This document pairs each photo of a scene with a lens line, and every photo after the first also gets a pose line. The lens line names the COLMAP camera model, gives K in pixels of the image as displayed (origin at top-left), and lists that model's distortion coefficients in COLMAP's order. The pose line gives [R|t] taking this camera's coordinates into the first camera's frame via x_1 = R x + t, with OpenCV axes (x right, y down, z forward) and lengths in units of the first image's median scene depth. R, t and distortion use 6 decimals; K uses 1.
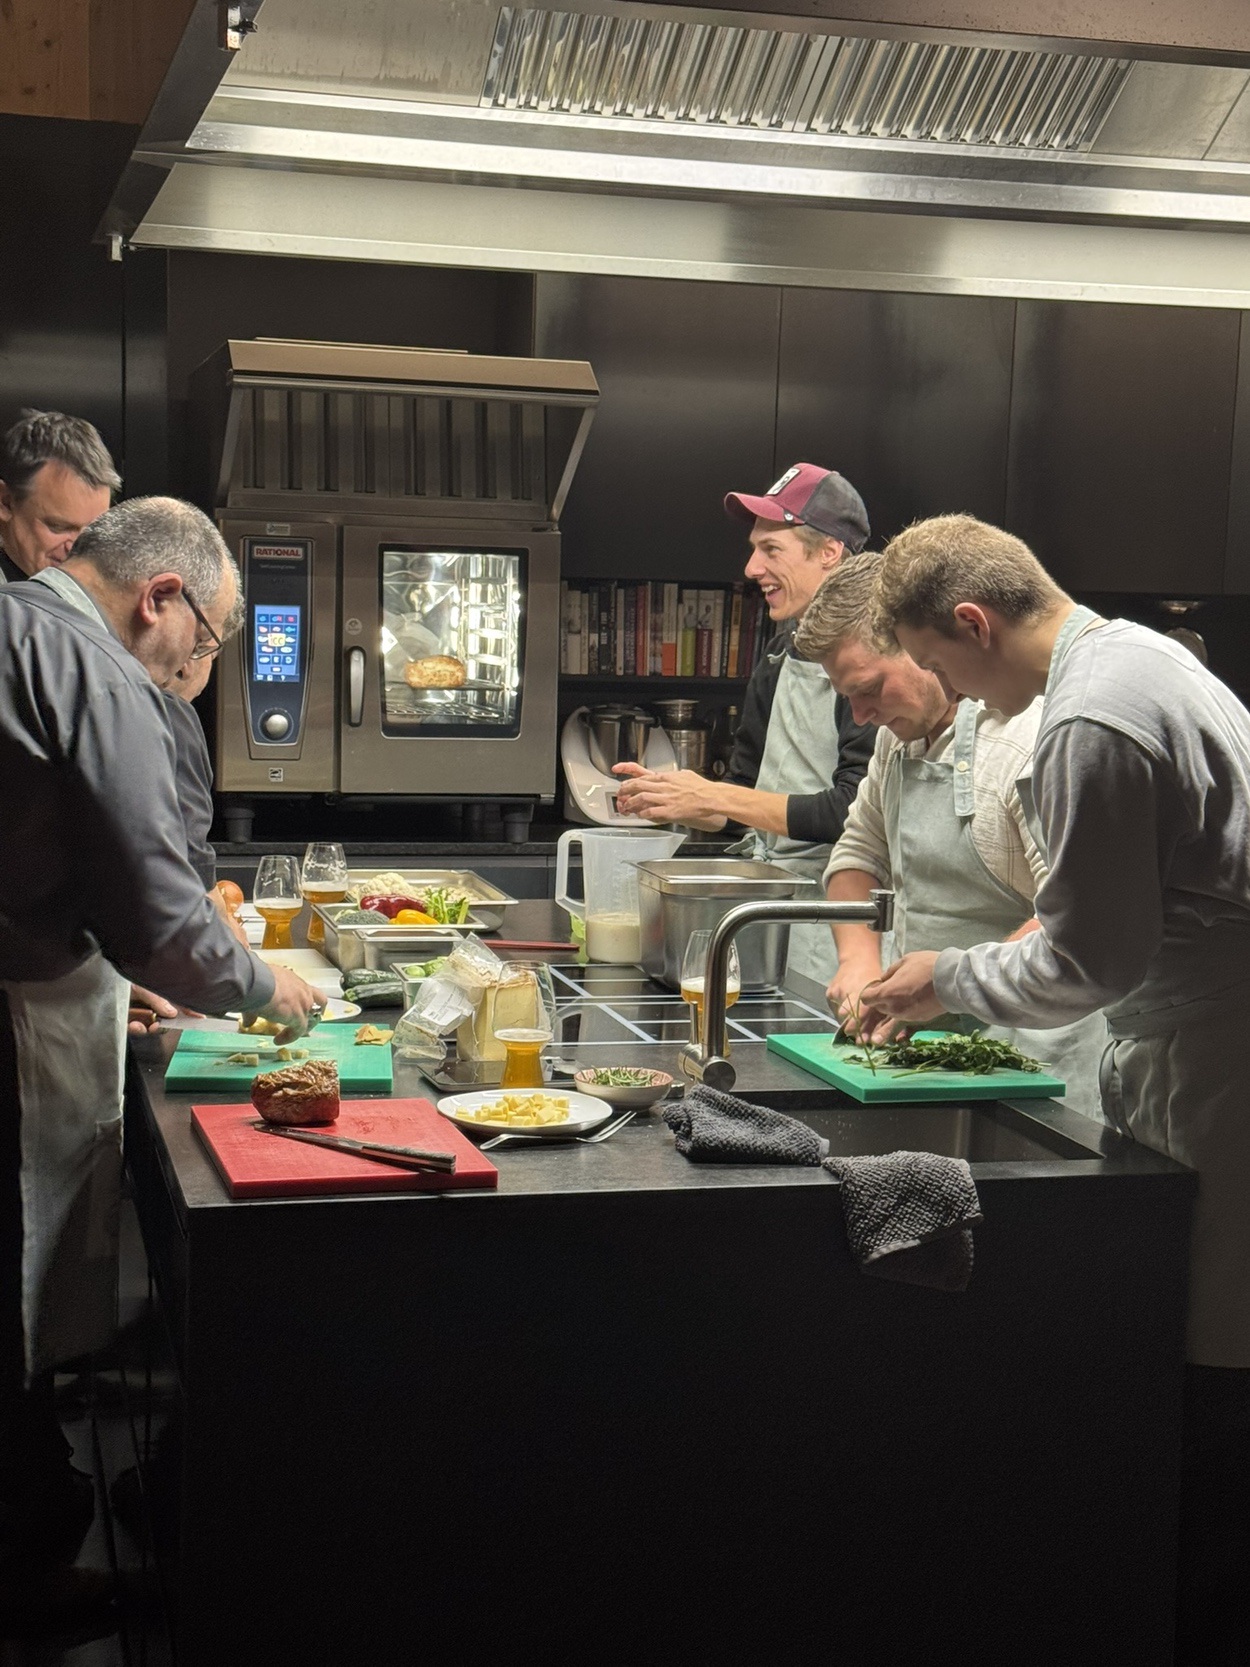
lens RADIAL K [[2517.2, 0, 624.8], [0, 2517.2, 780.2], [0, 0, 1]] dist [0.364009, -1.489735]
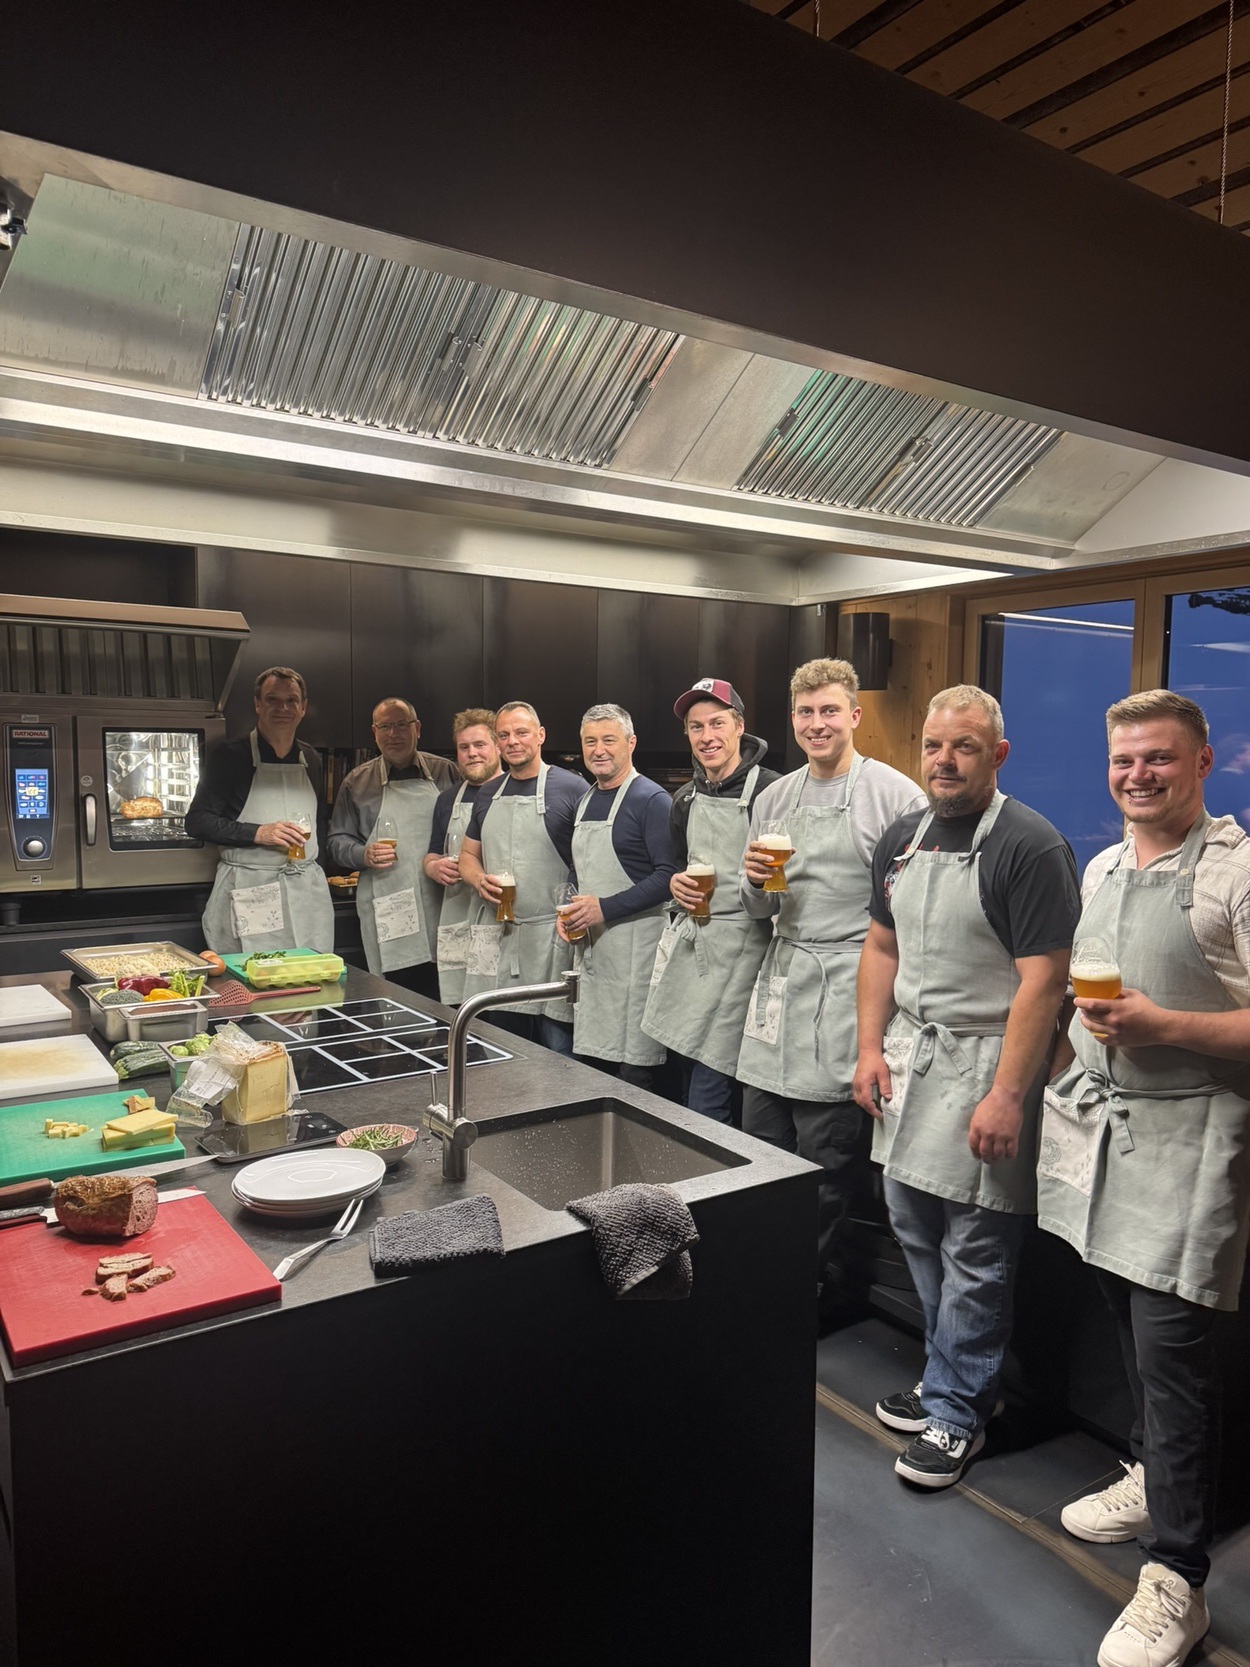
lens RADIAL K [[1170.1, 0, 625.0], [0, 1170.1, 833.5], [0, 0, 1]] dist [0.060737, -0.088474]
pose [[0.942404, -0.043579, 0.331627, -0.038461], [0.045228, 0.998973, 0.002748, -0.015984], [-0.331406, 0.012409, 0.943407, 0.215033]]
